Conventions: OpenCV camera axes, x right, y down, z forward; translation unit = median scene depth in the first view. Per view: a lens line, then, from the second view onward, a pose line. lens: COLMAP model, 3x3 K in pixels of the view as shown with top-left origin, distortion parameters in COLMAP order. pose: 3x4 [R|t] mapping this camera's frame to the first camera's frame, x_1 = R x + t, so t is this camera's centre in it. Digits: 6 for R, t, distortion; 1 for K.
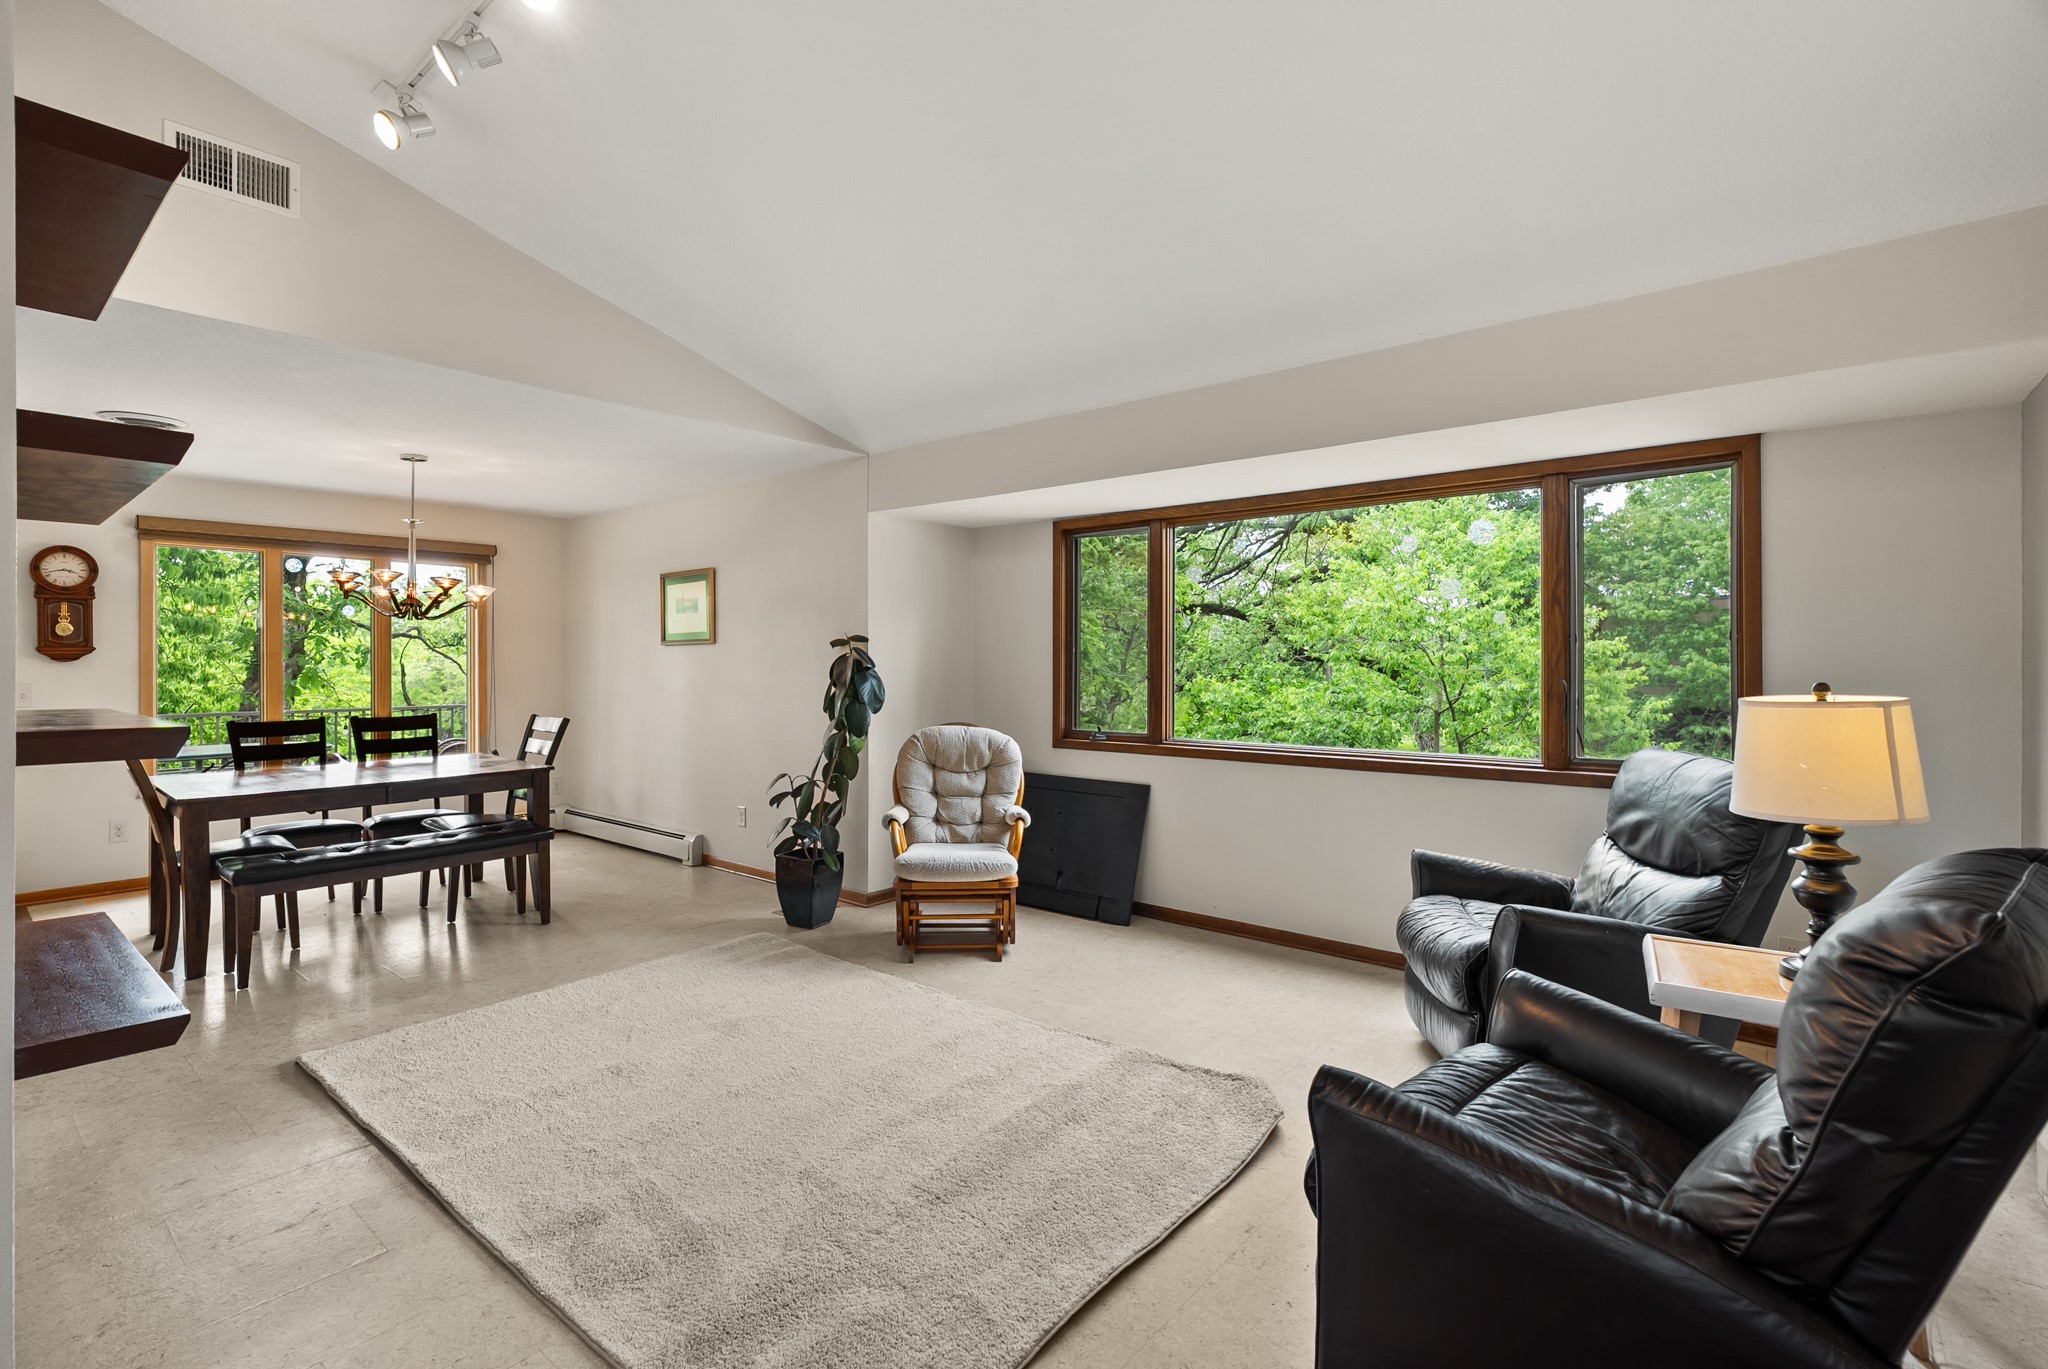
lens RADIAL K [[934.1, 0, 1013.0], [0, 934.1, 676.7], [0, 0, 1]] dist [-0.005427, 0.001258]
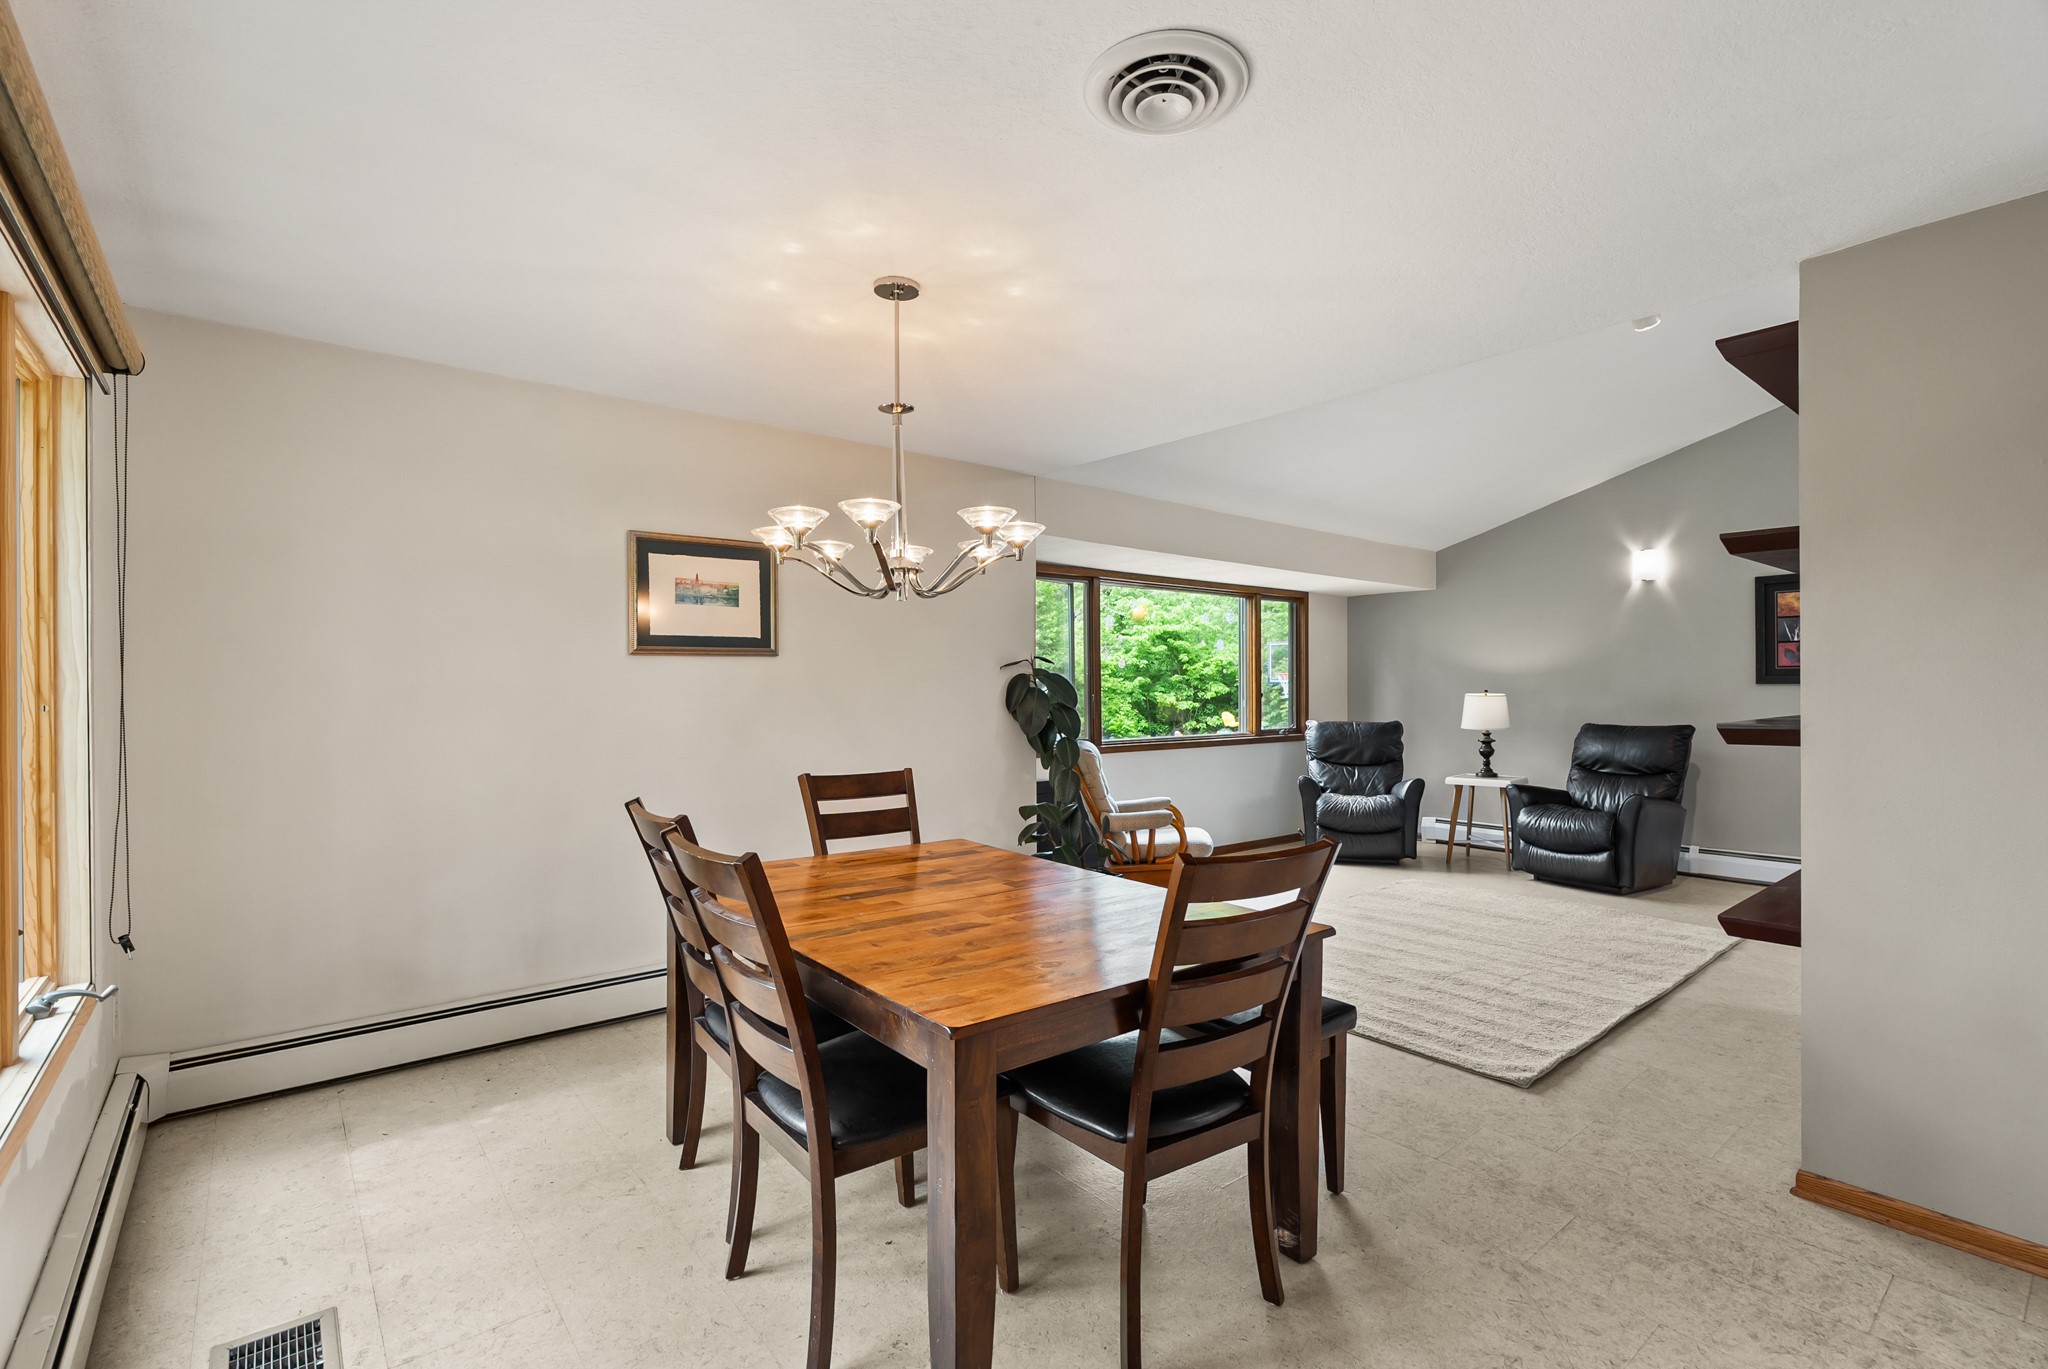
lens RADIAL K [[934.1, 0, 1020.6], [0, 934.1, 693.9], [0, 0, 1]] dist [-0.005427, 0.001258]
pose [[0.180769, -0.007013, 0.983500, -1.778818], [0.017005, 0.999847, 0.004004, -0.013975], [-0.983378, 0.016001, 0.180861, 1.302718]]
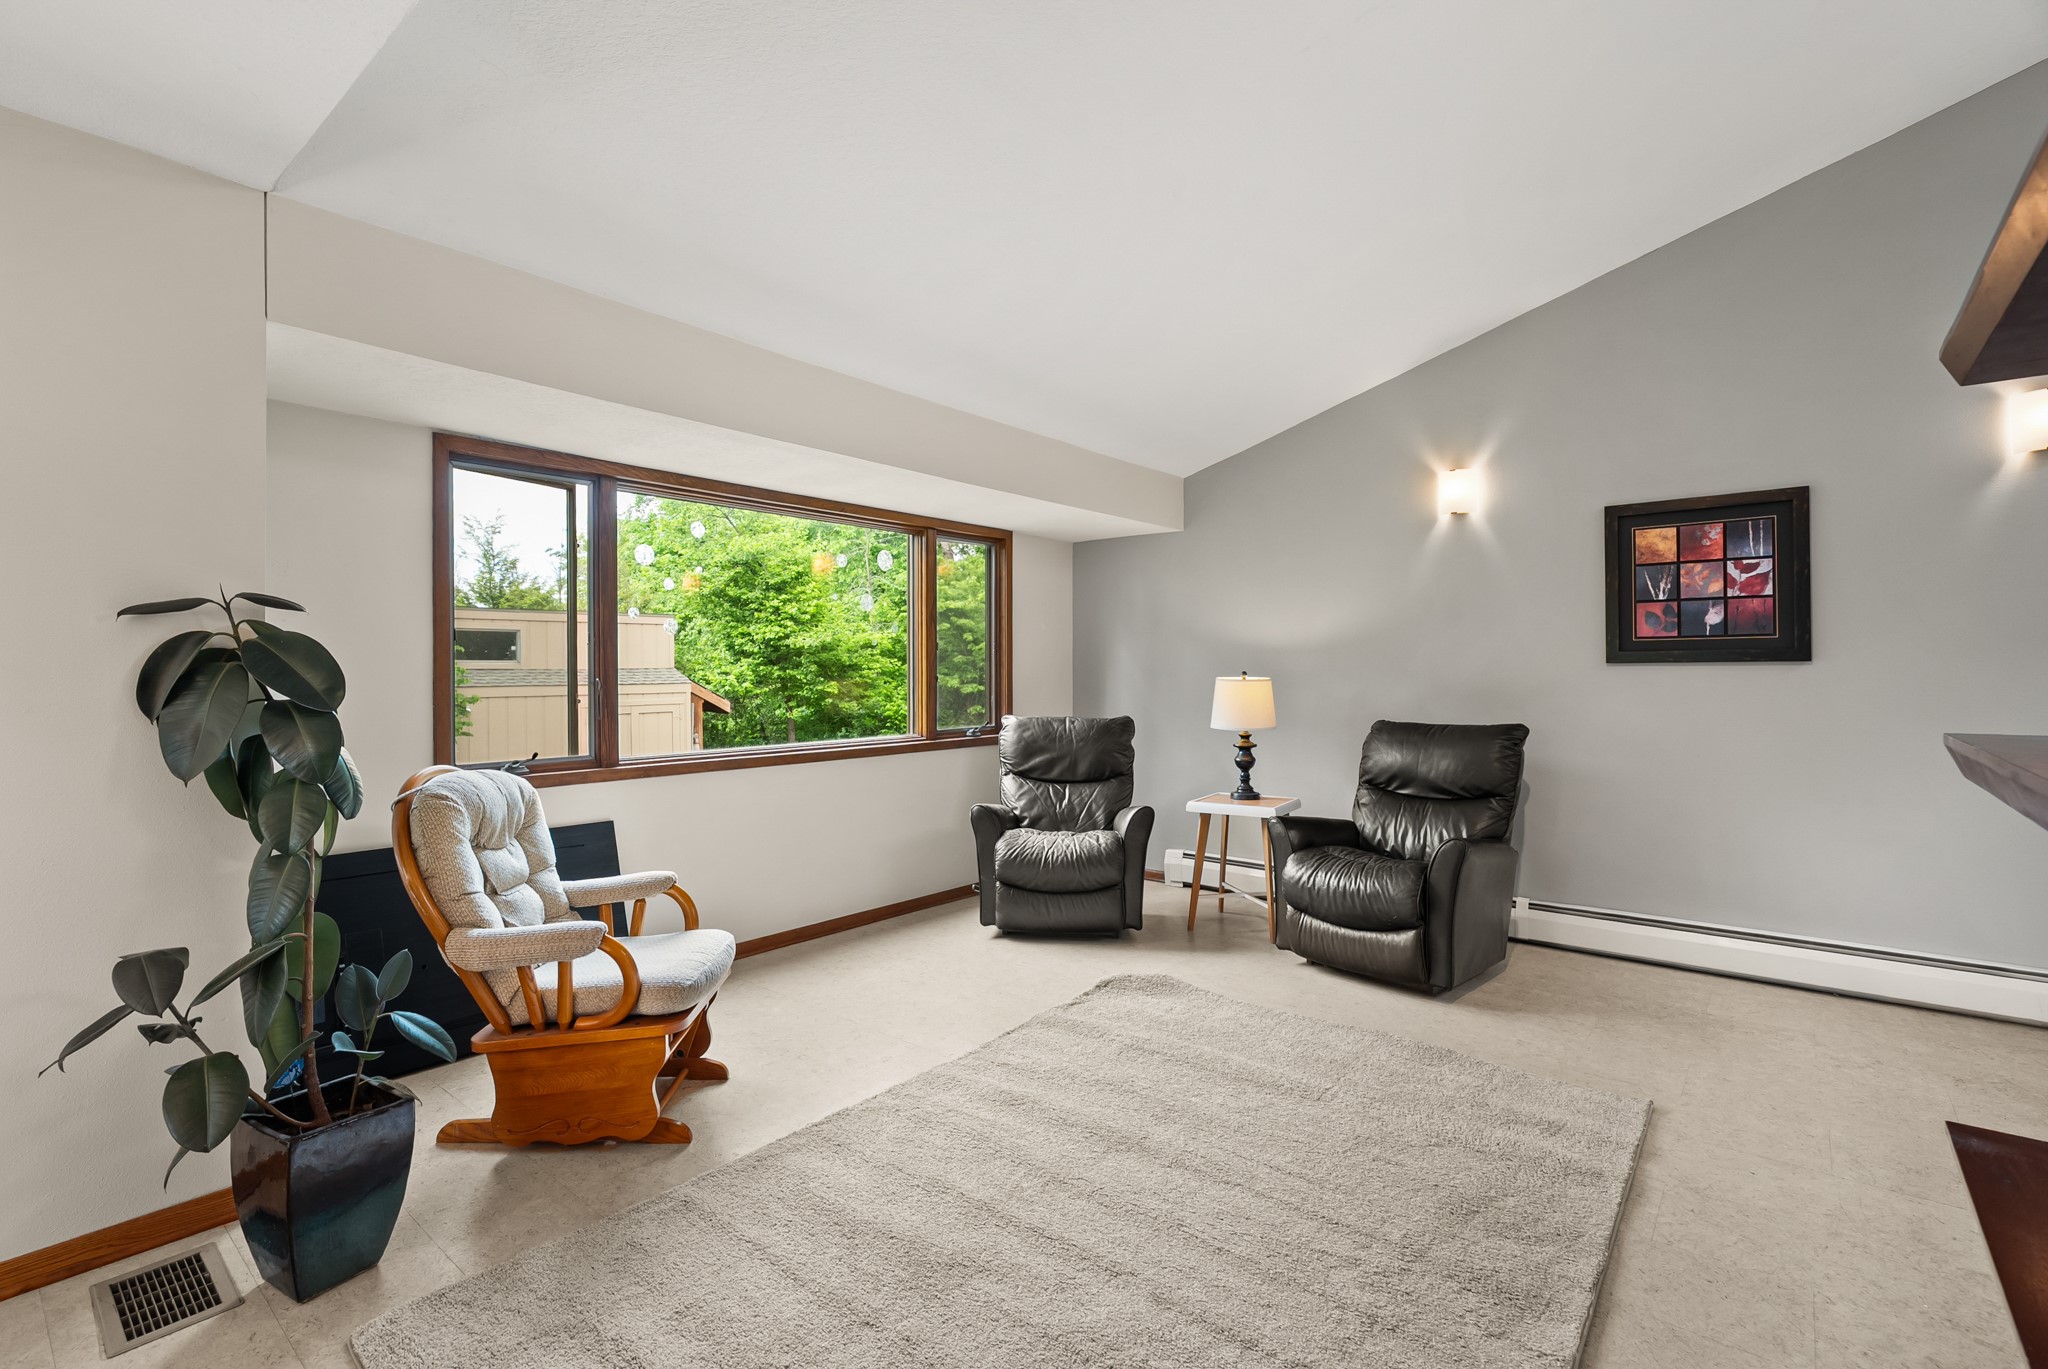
lens RADIAL K [[934.1, 0, 1018.3], [0, 934.1, 668.0], [0, 0, 1]] dist [-0.005427, 0.001258]
pose [[-0.007684, 0.001800, 0.999969, -0.936133], [0.015352, 0.999881, -0.001681, -0.004672], [-0.999853, 0.015338, -0.007710, 1.002204]]
